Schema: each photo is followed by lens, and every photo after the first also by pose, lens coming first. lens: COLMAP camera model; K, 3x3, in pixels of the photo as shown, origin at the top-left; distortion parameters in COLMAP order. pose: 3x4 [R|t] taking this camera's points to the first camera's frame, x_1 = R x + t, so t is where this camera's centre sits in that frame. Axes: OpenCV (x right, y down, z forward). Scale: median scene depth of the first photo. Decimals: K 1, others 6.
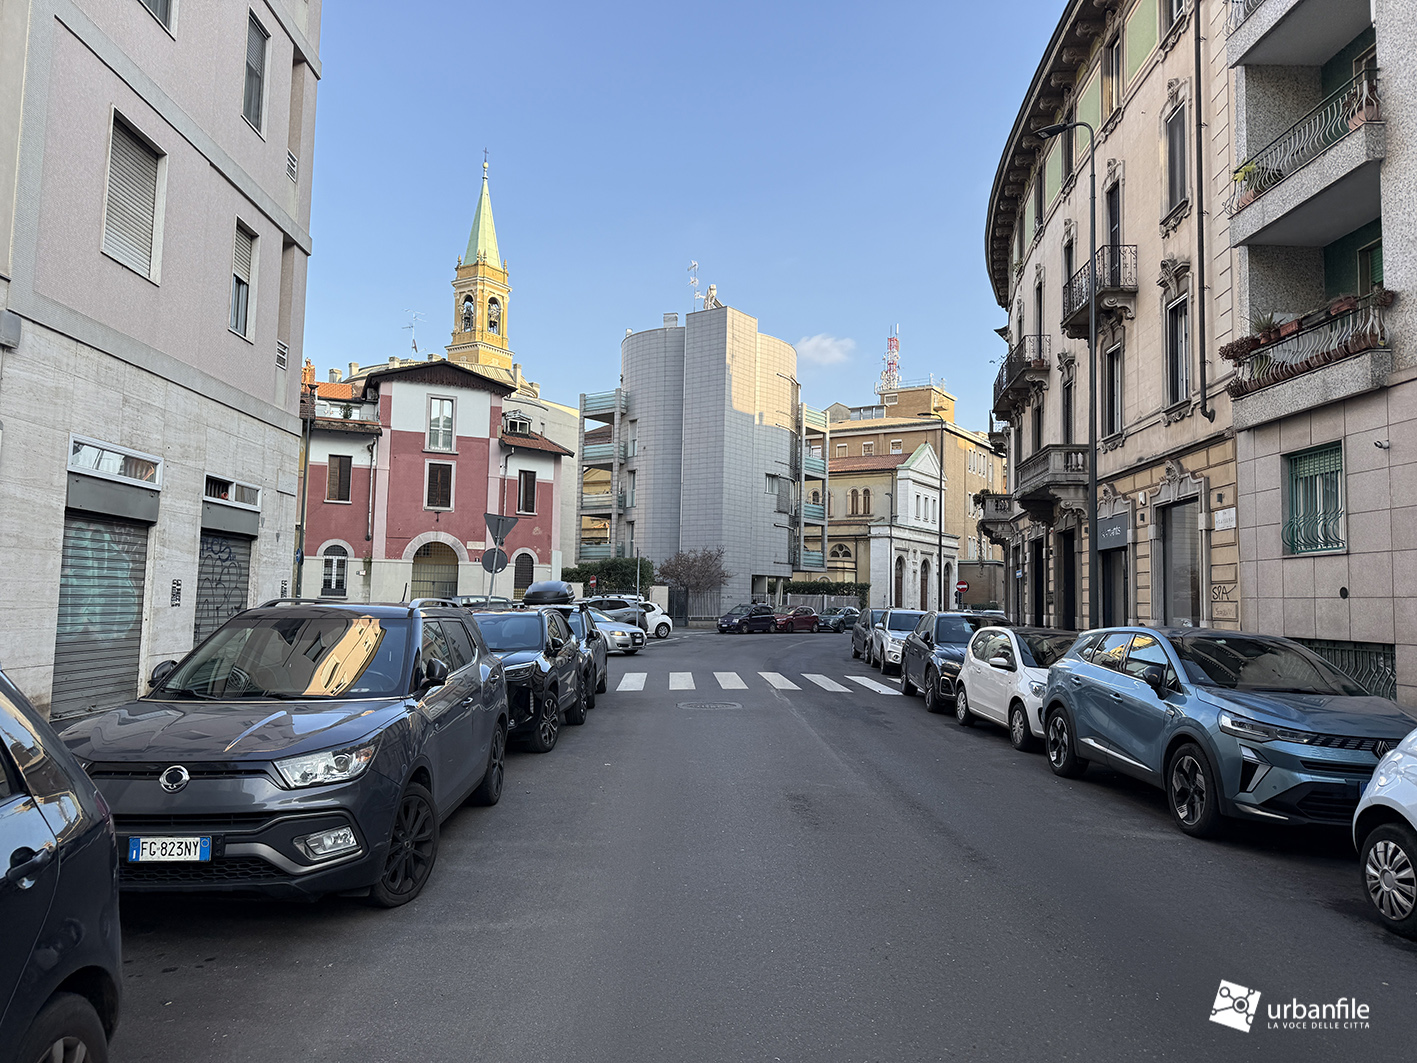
lens RADIAL K [[996.3, 0, 708.5], [0, 996.3, 531.5], [0, 0, 1]] dist [0.033091, -0.040434]
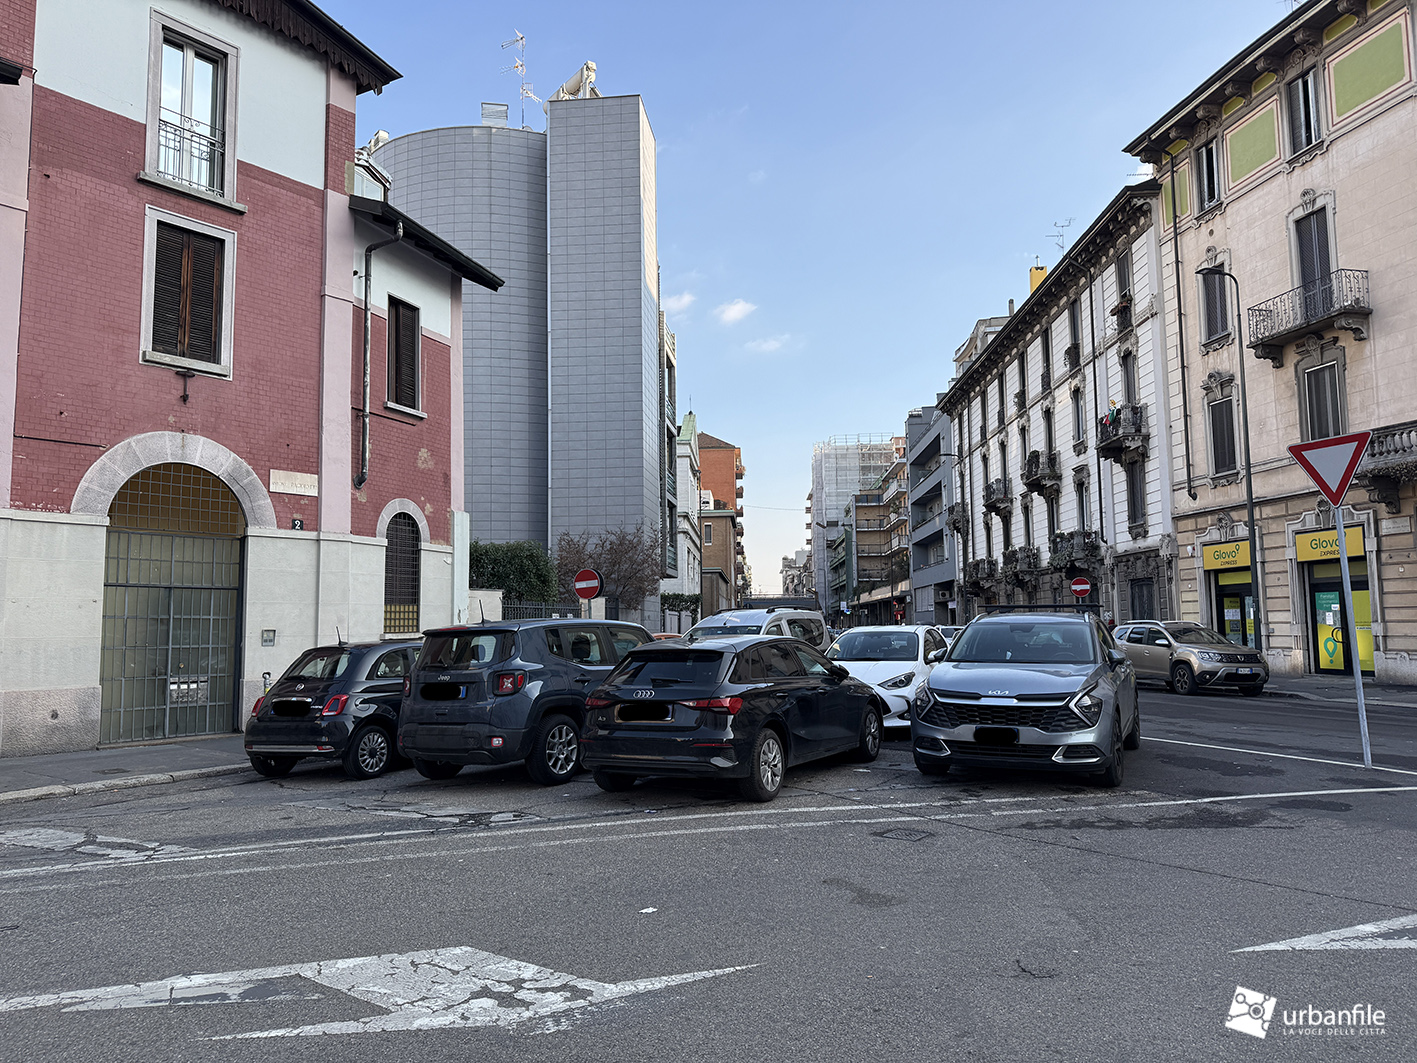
lens RADIAL K [[996.3, 0, 708.5], [0, 996.3, 531.5], [0, 0, 1]] dist [0.033091, -0.040434]
pose [[0.863512, 0.014445, 0.504121, -0.225481], [-0.002047, 0.999682, -0.025138, 0.031254], [-0.504324, 0.020675, 0.863267, 0.496610]]
